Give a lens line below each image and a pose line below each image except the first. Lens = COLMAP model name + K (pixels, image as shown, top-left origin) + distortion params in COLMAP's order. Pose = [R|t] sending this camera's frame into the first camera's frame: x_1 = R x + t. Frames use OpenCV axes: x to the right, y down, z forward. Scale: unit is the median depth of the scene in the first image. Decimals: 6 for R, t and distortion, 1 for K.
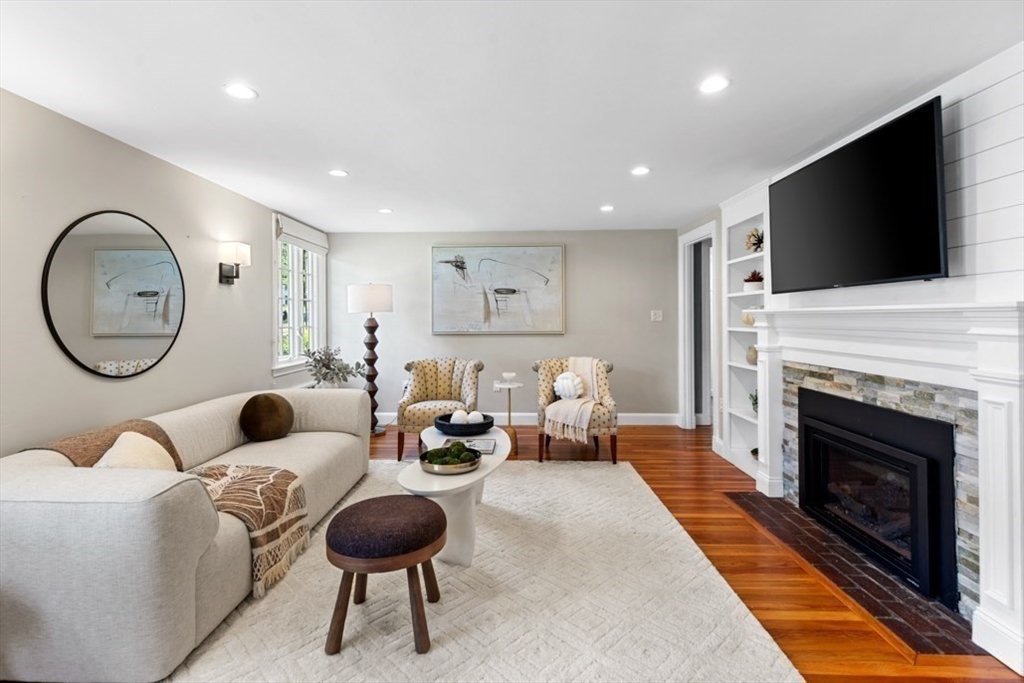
lens RADIAL K [[472.1, 0, 505.9], [0, 472.1, 318.1], [0, 0, 1]] dist [0.011083, -0.000108]
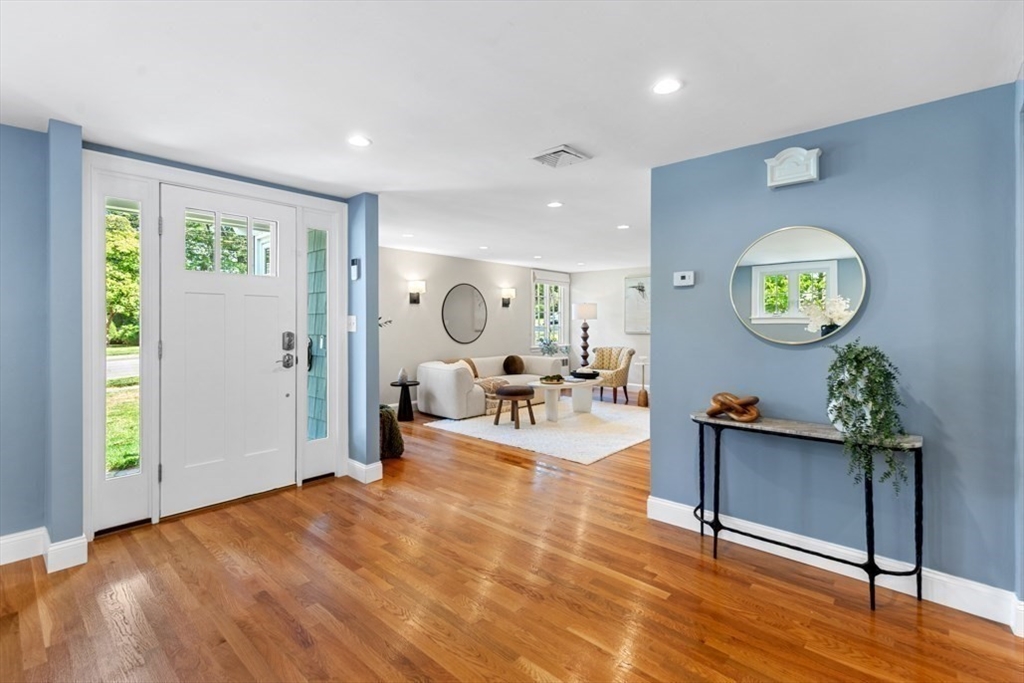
lens RADIAL K [[465.0, 0, 511.4], [0, 465.0, 324.4], [0, 0, 1]] dist [0.002516, 0.000420]
pose [[0.759614, 0.008558, -0.650318, 0.999538], [-0.006832, 0.999963, 0.005179, -0.001185], [0.650338, 0.000509, 0.759645, -0.757343]]
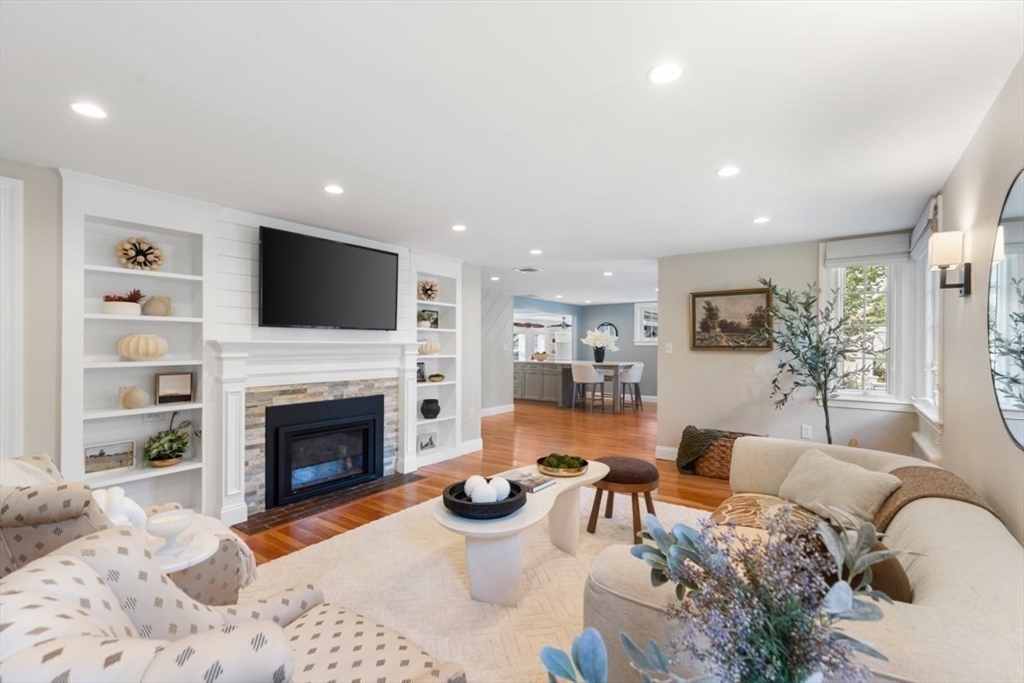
lens RADIAL K [[466.8, 0, 509.6], [0, 466.8, 352.4], [0, 0, 1]] dist [0.002701, 0.000445]
pose [[-0.822895, -0.004799, 0.568174, -0.525899], [0.003603, 0.999900, 0.013664, -0.003823], [-0.568182, 0.013291, -0.822795, 1.590853]]
